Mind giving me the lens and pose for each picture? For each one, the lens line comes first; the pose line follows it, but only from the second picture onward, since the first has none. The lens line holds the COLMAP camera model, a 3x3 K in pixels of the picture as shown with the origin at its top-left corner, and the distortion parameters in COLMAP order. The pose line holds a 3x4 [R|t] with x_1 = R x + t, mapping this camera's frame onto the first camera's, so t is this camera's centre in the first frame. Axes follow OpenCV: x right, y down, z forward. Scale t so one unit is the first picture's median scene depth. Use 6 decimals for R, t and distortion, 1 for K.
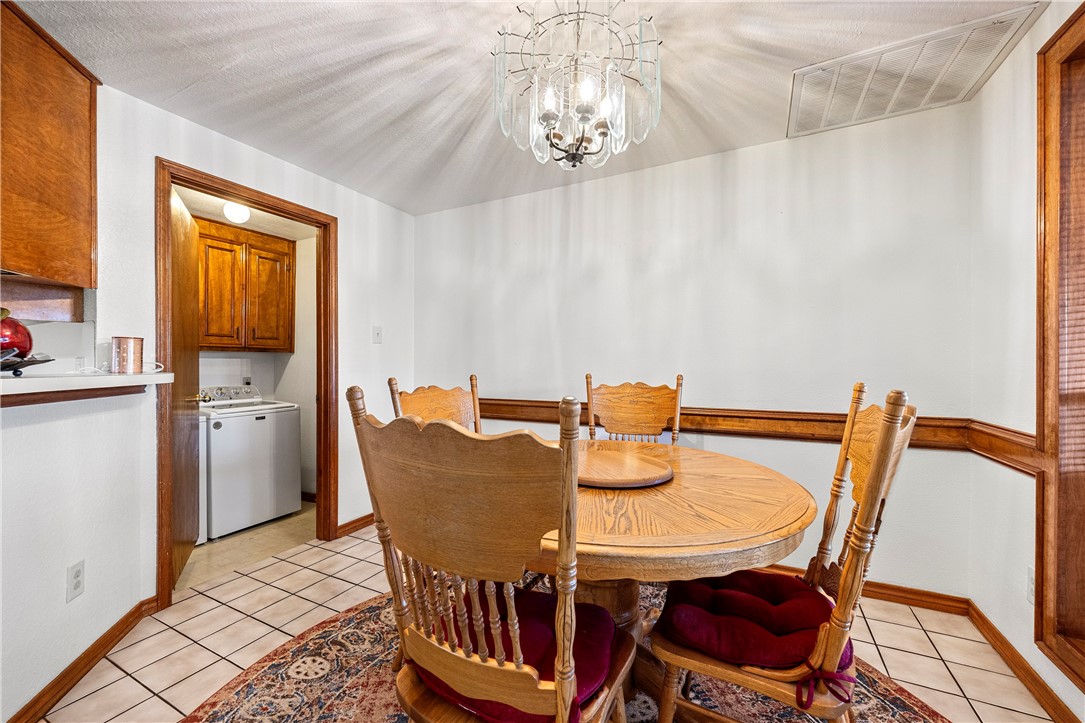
lens RADIAL K [[424.8, 0, 540.7], [0, 424.8, 365.4], [0, 0, 1]] dist [-0.002517, -0.000113]
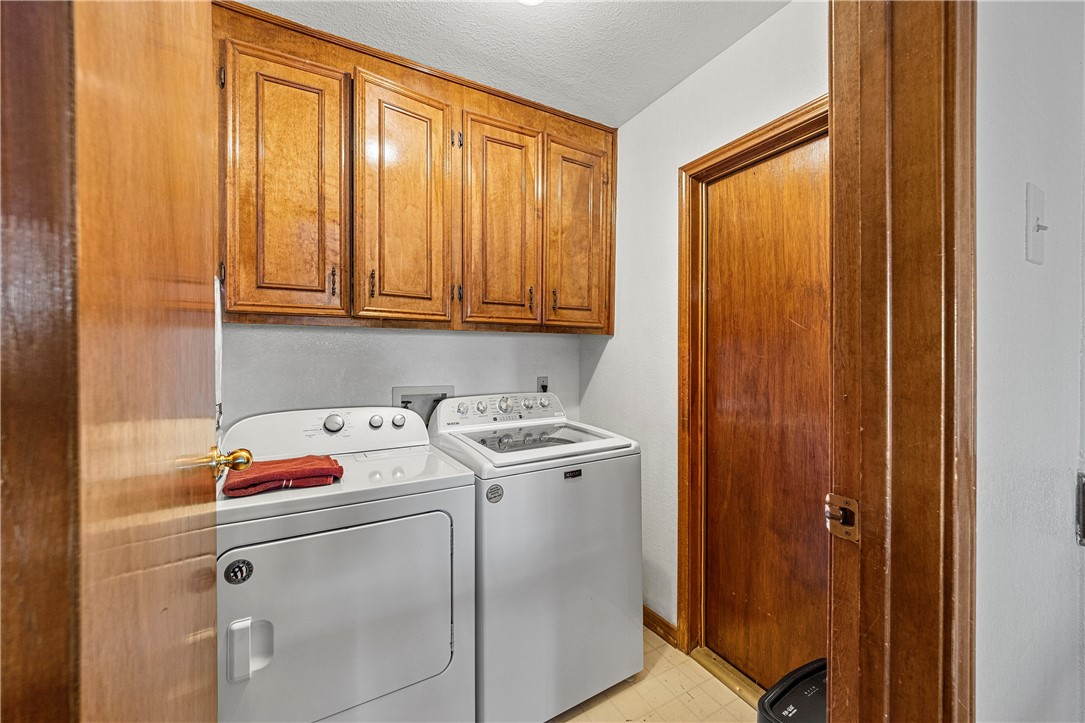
lens RADIAL K [[404.2, 0, 540.6], [0, 404.2, 357.4], [0, 0, 1]] dist [-0.002353, -0.000157]
pose [[0.834908, 0.000142, -0.550390, -0.416209], [-0.000624, 1.000000, -0.000688, 0.000158], [0.550390, 0.000918, 0.834907, 0.571717]]
